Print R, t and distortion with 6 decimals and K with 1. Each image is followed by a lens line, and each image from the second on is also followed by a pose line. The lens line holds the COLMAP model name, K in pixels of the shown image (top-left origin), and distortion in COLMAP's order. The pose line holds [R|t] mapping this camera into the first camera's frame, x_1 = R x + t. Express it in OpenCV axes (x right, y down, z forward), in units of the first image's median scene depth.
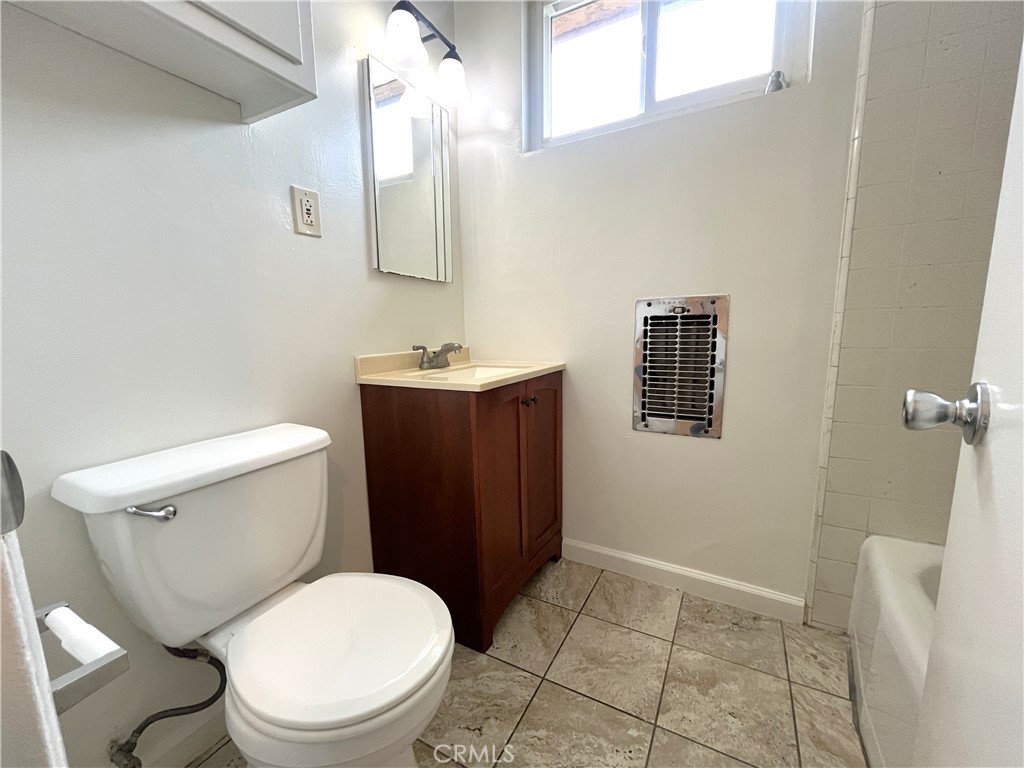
lens RADIAL K [[416.1, 0, 512.7], [0, 416.1, 387.6], [0, 0, 1]] dist [-0.003450, -0.000456]
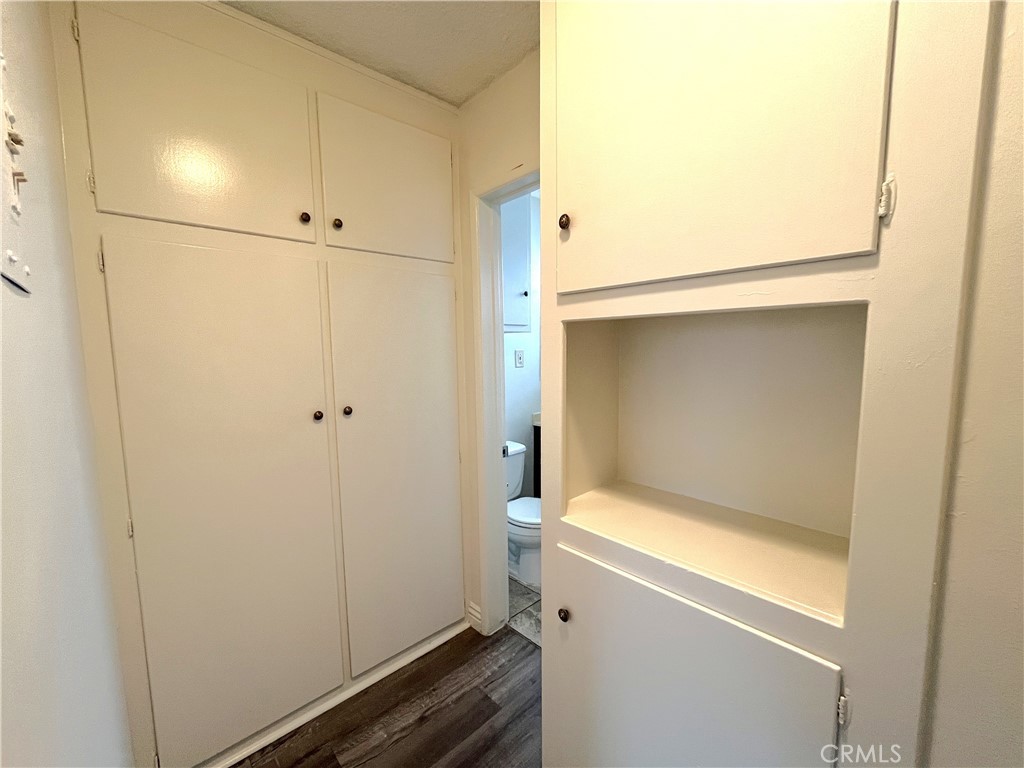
lens RADIAL K [[416.1, 0, 511.0], [0, 416.1, 385.6], [0, 0, 1]] dist [-0.003450, -0.000456]
pose [[0.948661, 0.037629, -0.314048, 0.262712], [-0.053090, 0.997755, -0.040821, -0.151162], [0.311807, 0.055398, 0.948529, -1.436766]]
